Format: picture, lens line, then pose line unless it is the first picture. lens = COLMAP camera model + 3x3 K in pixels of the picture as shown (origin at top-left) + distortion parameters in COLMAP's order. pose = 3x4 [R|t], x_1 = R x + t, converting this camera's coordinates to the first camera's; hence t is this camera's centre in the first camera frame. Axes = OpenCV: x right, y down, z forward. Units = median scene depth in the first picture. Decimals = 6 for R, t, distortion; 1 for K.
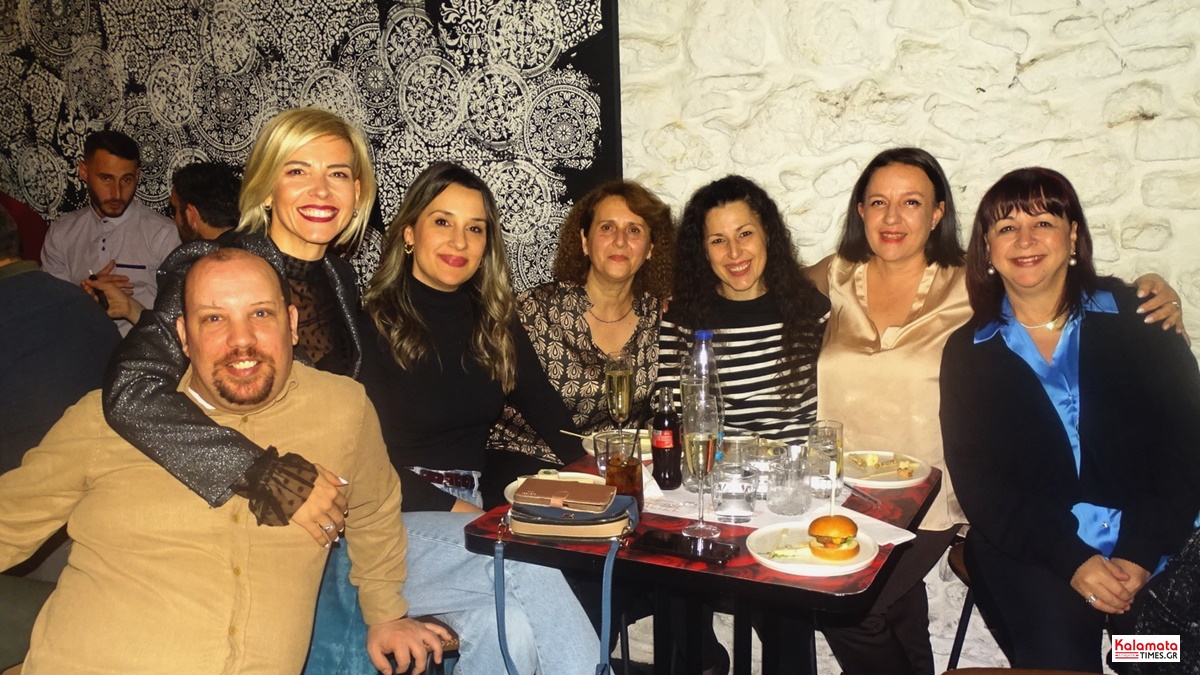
lens RADIAL K [[490.9, 0, 600.0], [0, 490.9, 337.5], [0, 0, 1]] dist [-0.001840, -0.000287]
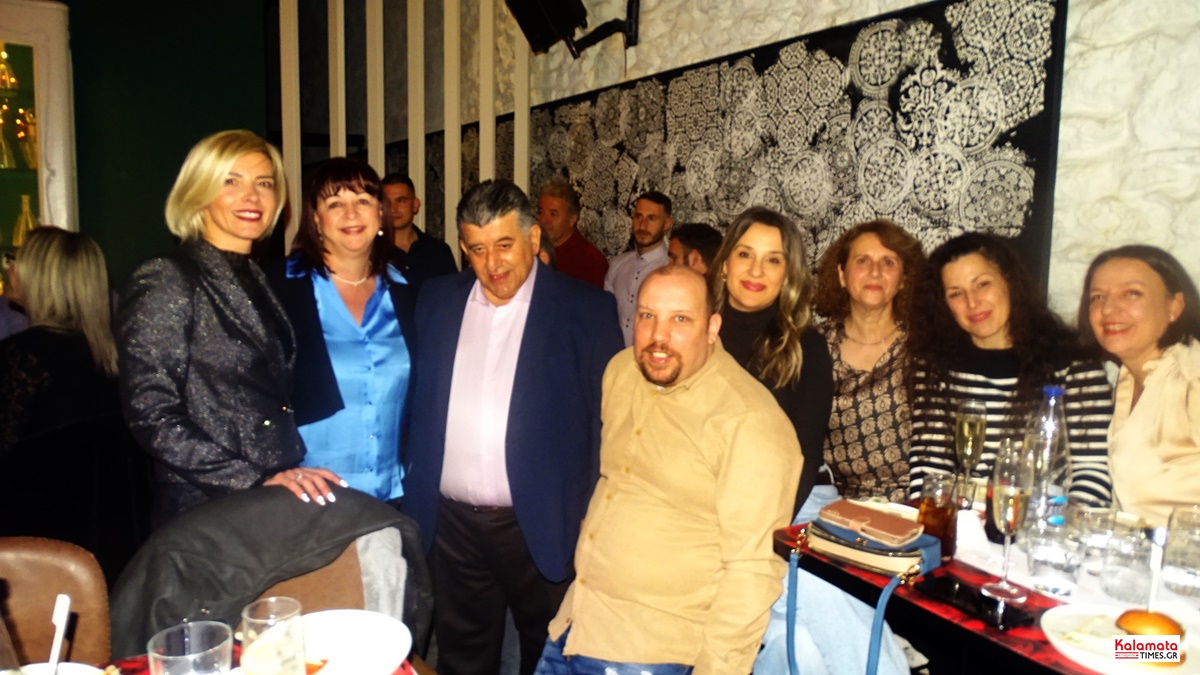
lens RADIAL K [[474.1, 0, 599.9], [0, 474.1, 313.2], [0, 0, 1]] dist [0.000981, -0.000053]
pose [[0.950858, 0.112432, -0.288494, -0.615045], [-0.126113, 0.991586, -0.029218, -0.032595], [0.282781, 0.064165, 0.957036, -0.266796]]
